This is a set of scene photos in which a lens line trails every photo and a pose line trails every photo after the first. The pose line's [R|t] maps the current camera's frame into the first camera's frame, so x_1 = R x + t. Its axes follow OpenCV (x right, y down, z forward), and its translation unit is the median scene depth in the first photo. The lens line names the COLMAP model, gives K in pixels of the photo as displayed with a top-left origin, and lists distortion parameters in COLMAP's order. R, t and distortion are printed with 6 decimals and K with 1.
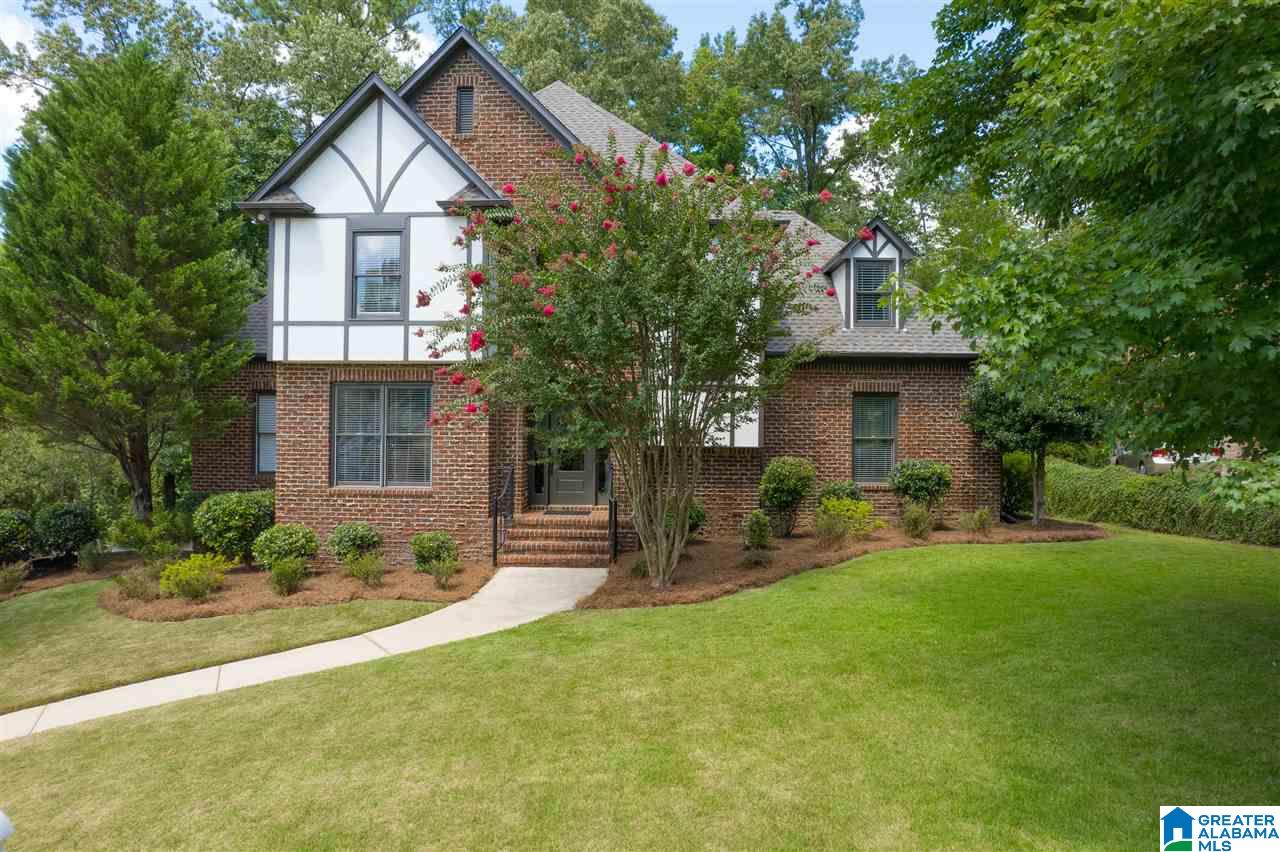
lens RADIAL K [[810.7, 0, 640.0], [0, 810.7, 426.0], [0, 0, 1]] dist [-0.023141, 0.002633]
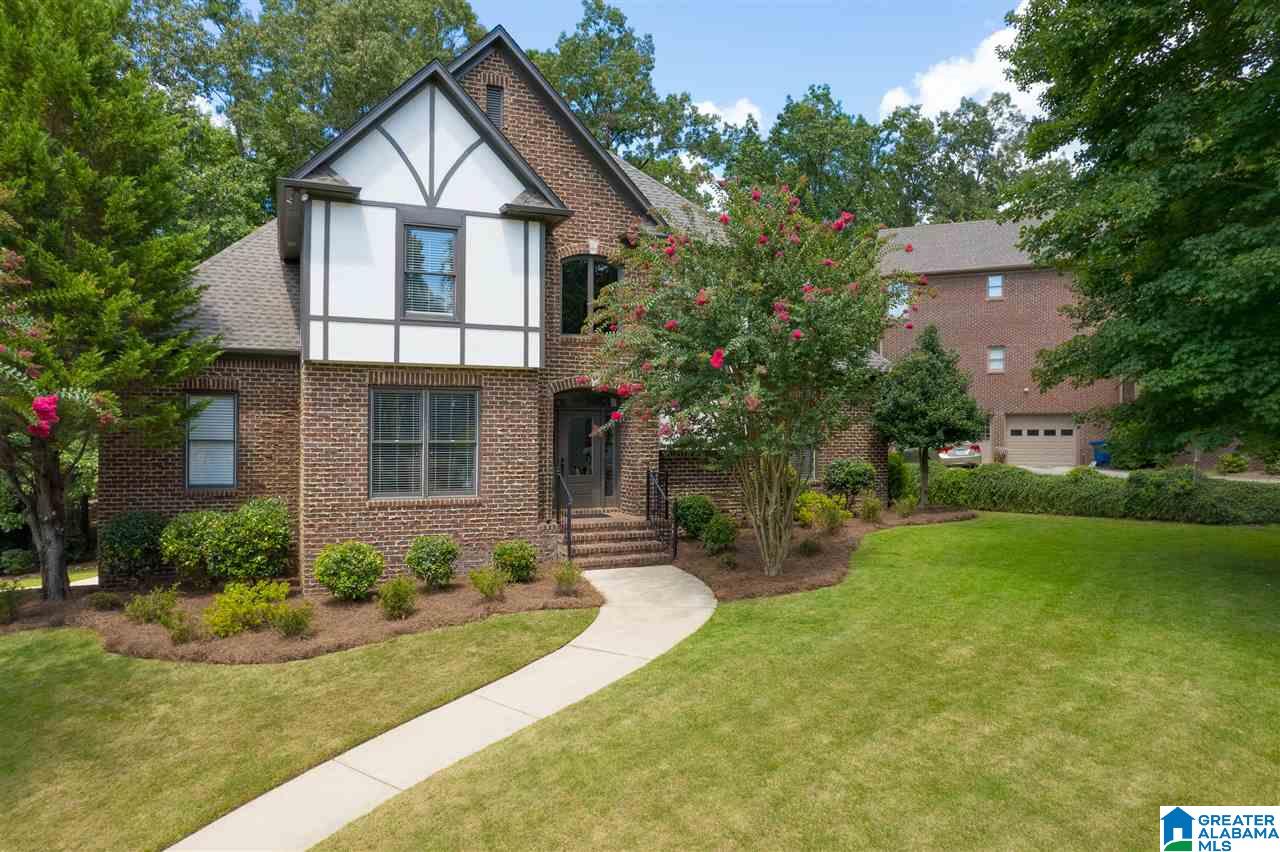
lens RADIAL K [[798.9, 0, 640.0], [0, 798.9, 426.0], [0, 0, 1]] dist [-0.009887, 0.000689]
pose [[0.908514, 0.000420, 0.417854, -0.491390], [-0.000497, 1.000000, 0.000076, -0.008266], [-0.417854, -0.000277, 0.908514, 0.050606]]
